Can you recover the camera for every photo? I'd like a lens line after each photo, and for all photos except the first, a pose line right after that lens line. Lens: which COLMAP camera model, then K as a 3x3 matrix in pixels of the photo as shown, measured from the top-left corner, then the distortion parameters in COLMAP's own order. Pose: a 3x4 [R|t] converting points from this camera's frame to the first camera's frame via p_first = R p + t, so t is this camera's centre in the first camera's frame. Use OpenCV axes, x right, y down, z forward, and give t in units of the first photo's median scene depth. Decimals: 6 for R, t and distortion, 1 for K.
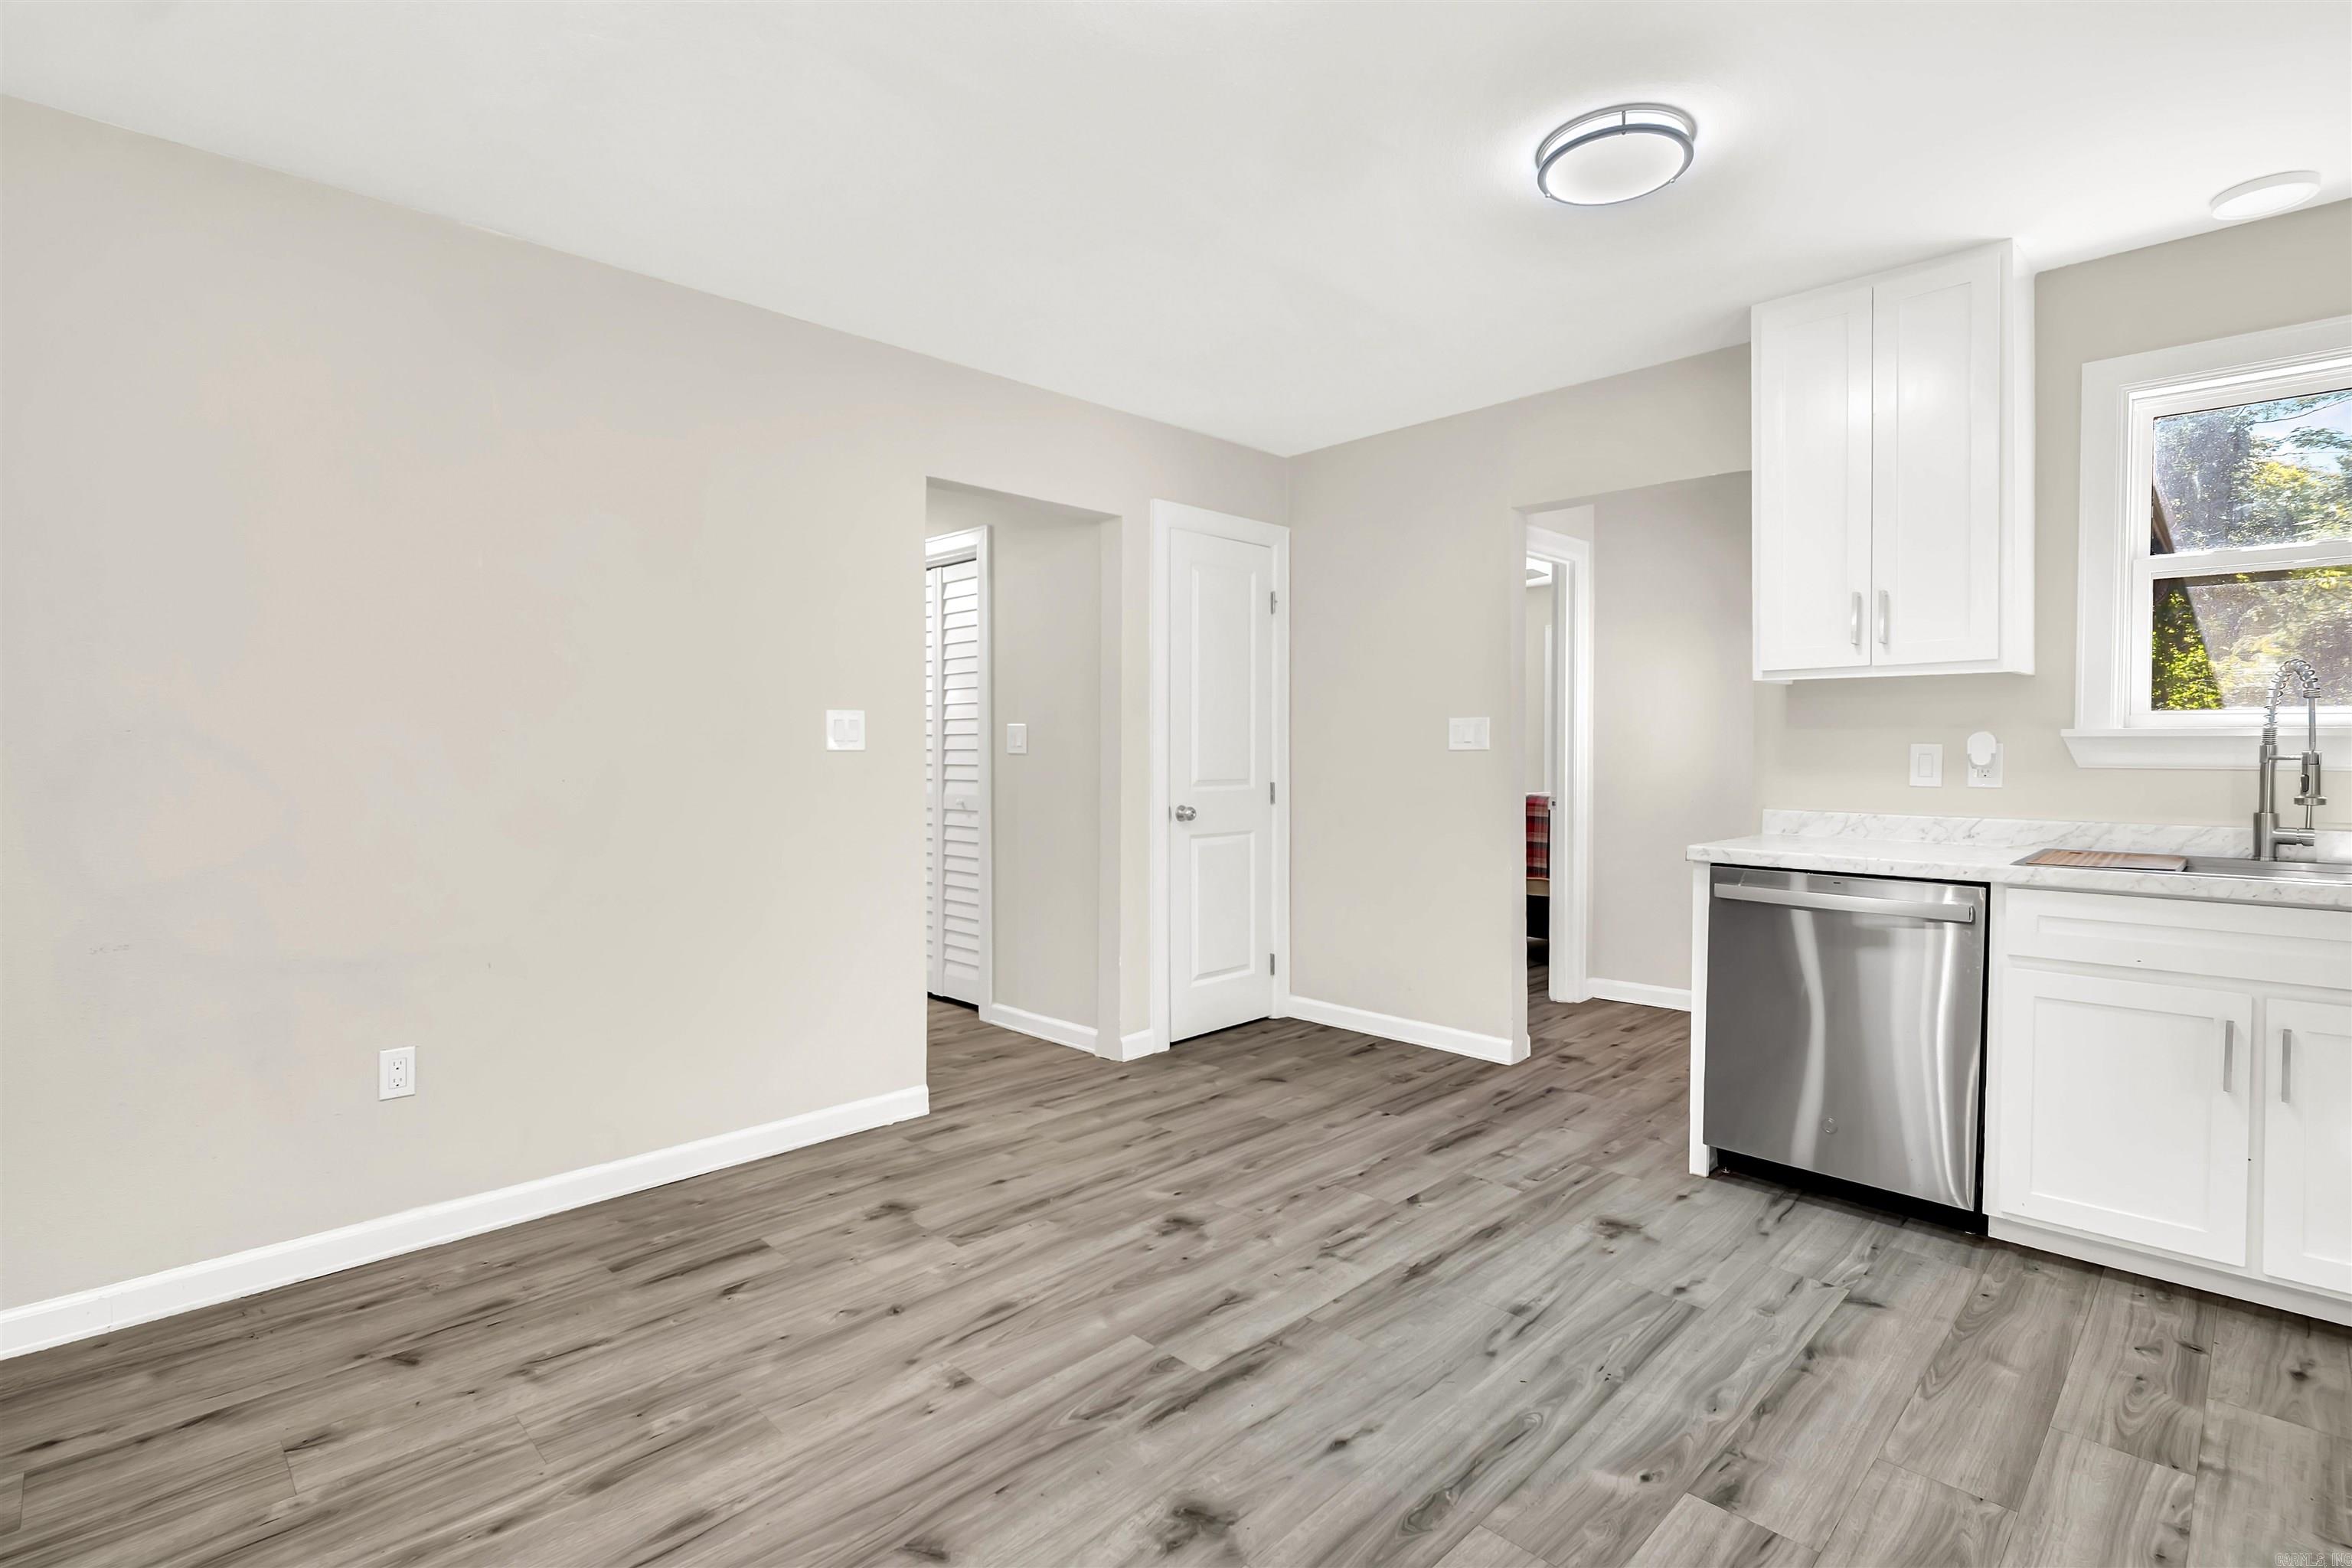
lens RADIAL K [[1086.4, 0, 1163.4], [0, 1086.4, 774.2], [0, 0, 1]] dist [0.001000, -0.007458]
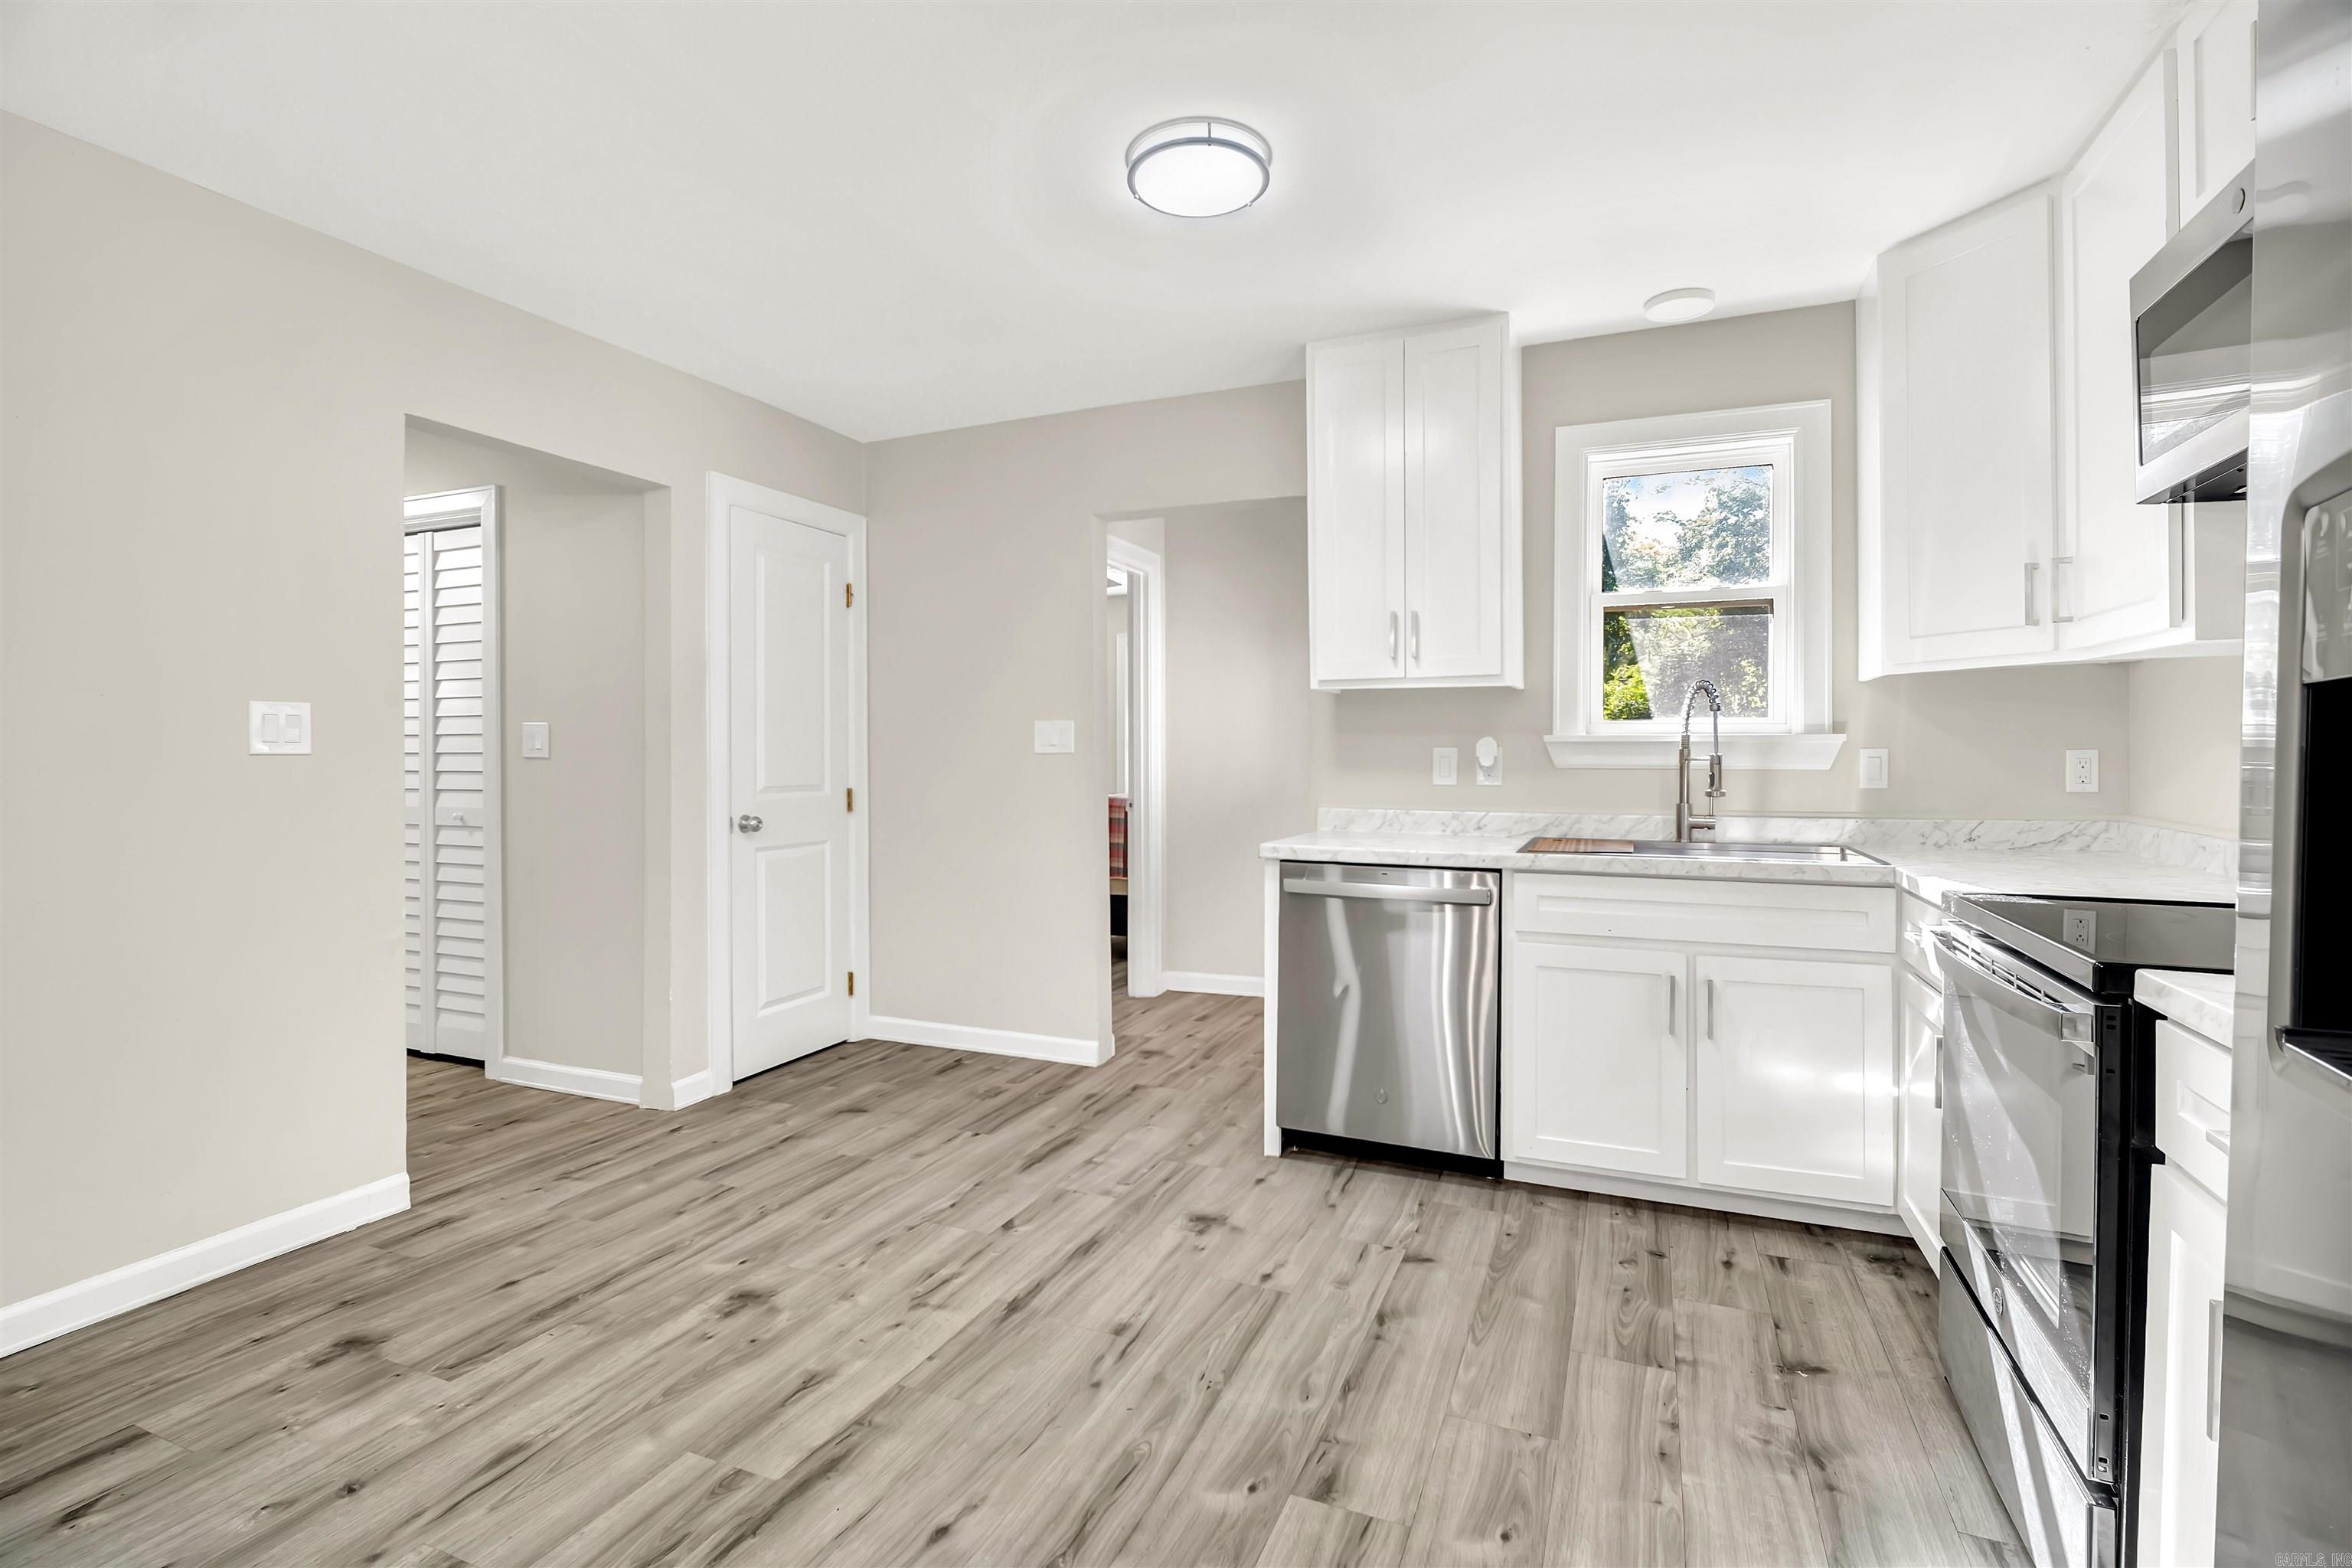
lens RADIAL K [[1080.2, 0, 1159.6], [0, 1080.2, 763.9], [0, 0, 1]] dist [0.007872, -0.014934]
pose [[0.927244, -0.003811, 0.374437, -0.000388], [0.008635, 0.999900, -0.011205, -0.001066], [-0.374357, 0.013623, 0.927184, 0.072688]]
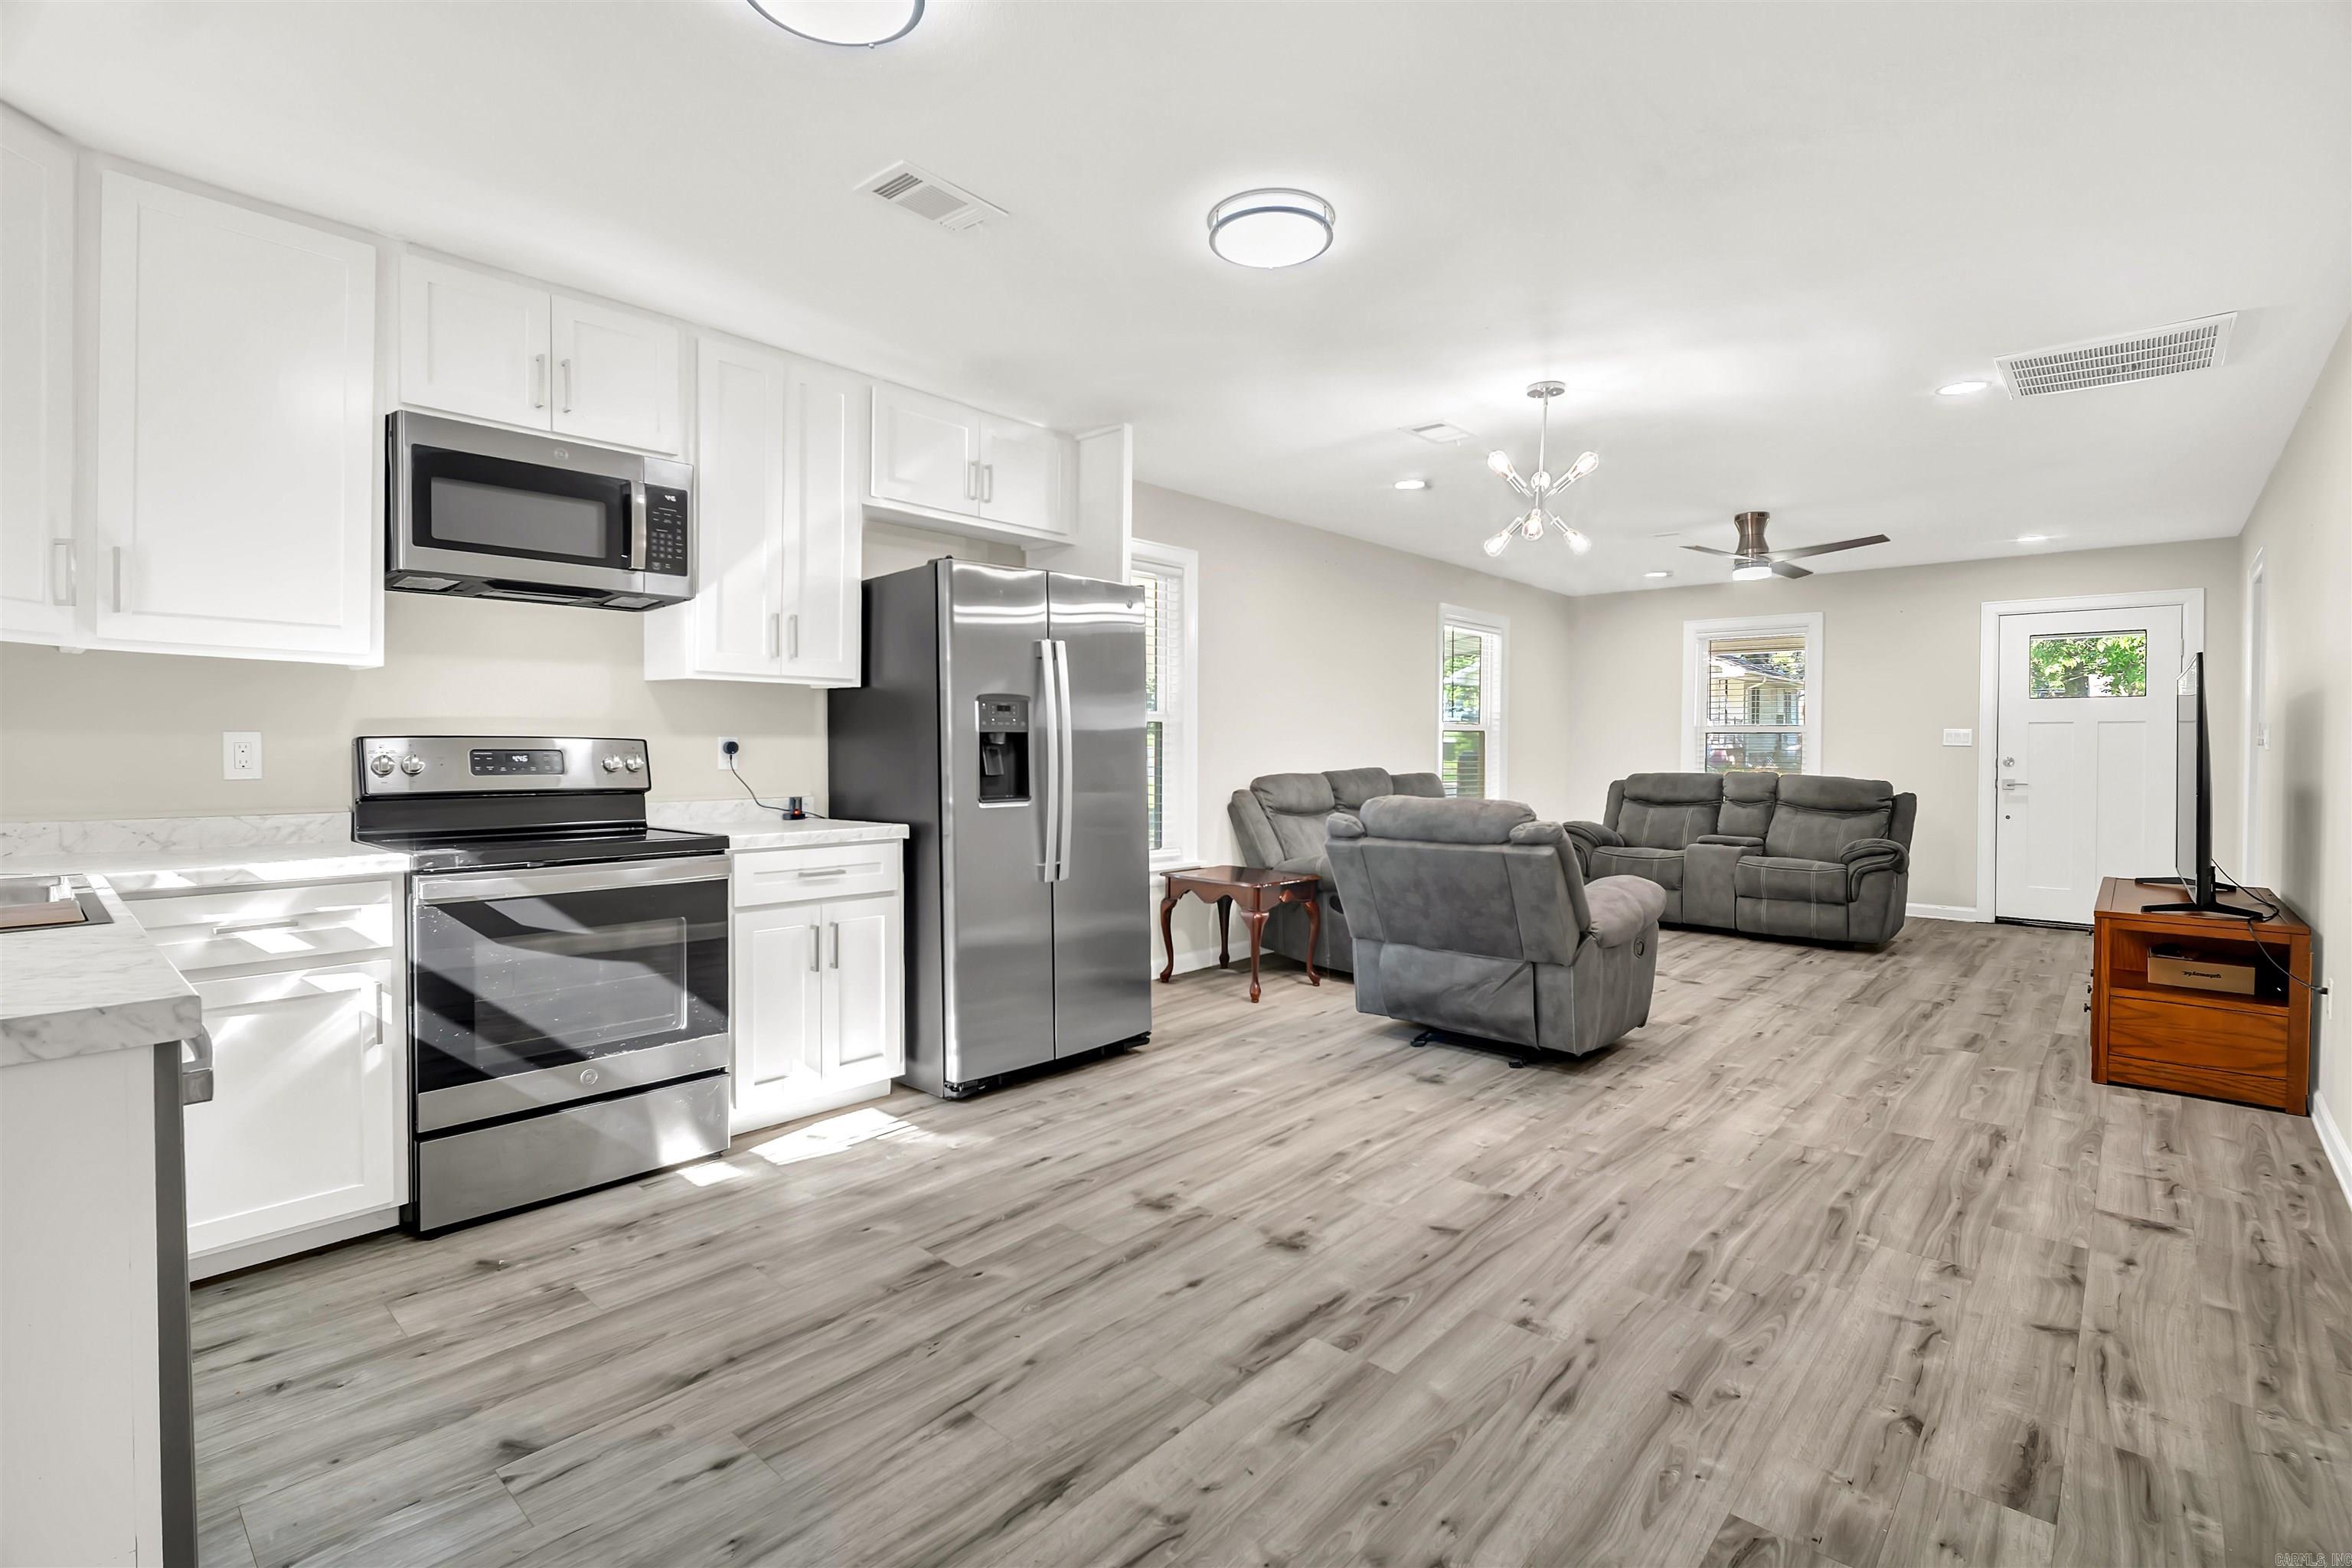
lens RADIAL K [[1090.5, 0, 1186.6], [0, 1090.5, 763.0], [0, 0, 1]] dist [0.000064, -0.001847]
pose [[-0.997133, -0.006652, -0.075371, 0.192677], [-0.009441, 0.999281, 0.036711, -0.040039], [0.075073, 0.037317, -0.996480, 1.605878]]
